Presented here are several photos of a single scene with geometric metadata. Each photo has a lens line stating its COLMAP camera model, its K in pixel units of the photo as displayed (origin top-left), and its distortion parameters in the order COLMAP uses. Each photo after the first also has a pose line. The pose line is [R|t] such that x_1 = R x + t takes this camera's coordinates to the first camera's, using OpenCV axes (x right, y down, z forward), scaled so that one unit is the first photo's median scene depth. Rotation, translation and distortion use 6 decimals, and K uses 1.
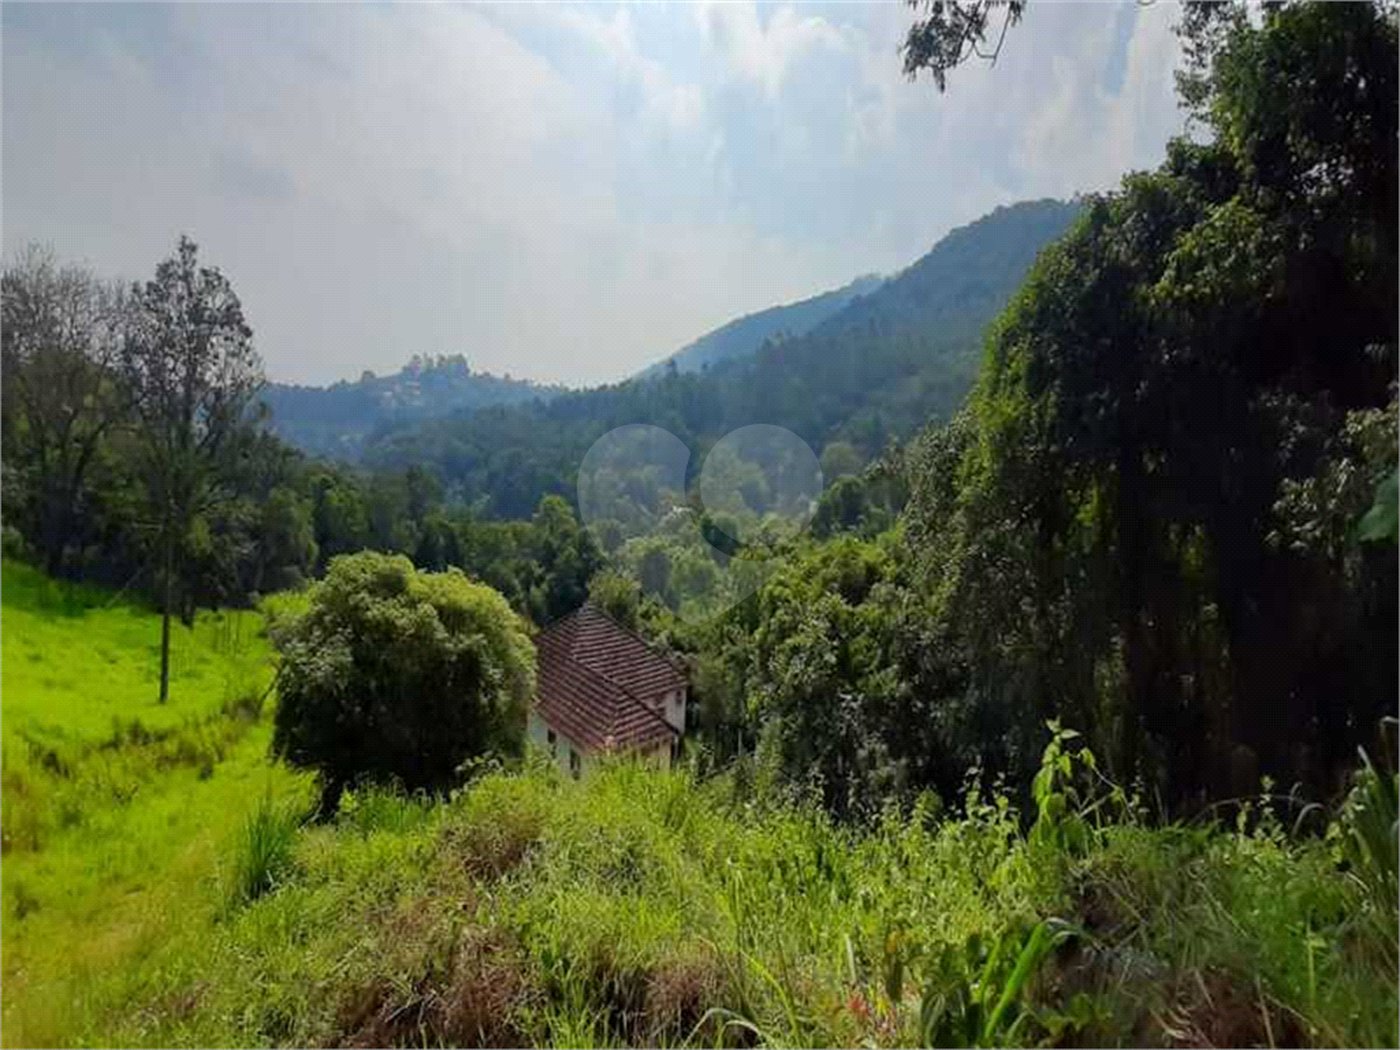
lens RADIAL K [[563.5, 0, 694.9], [0, 563.5, 554.4], [0, 0, 1]] dist [-0.000111, -0.007342]
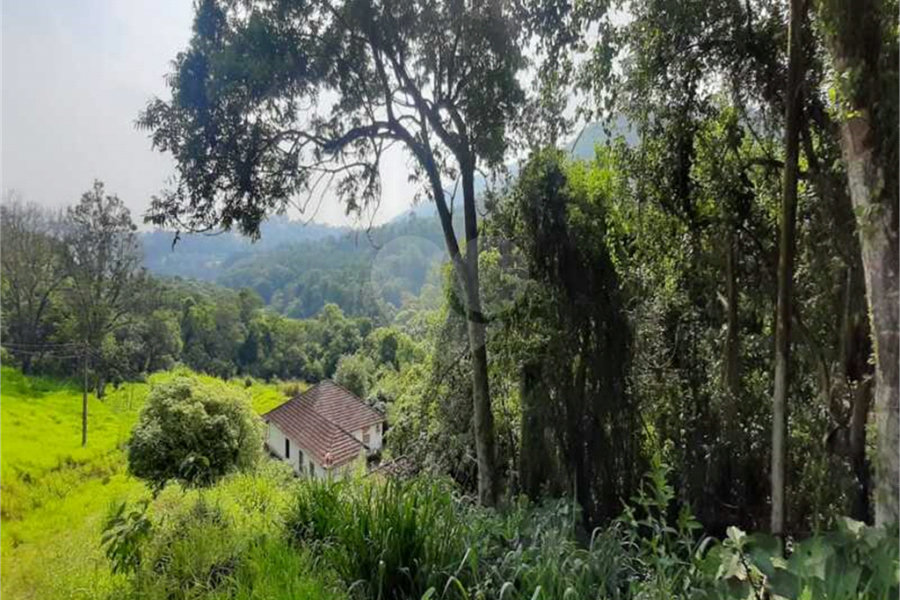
lens RADIAL K [[363.1, 0, 454.5], [0, 363.1, 318.5], [0, 0, 1]] dist [0.010796, -0.011271]
pose [[0.999528, -0.025465, 0.017213, 0.211734], [0.025662, 0.999607, -0.011319, -0.082693], [-0.016918, 0.011755, 0.999788, -0.185232]]
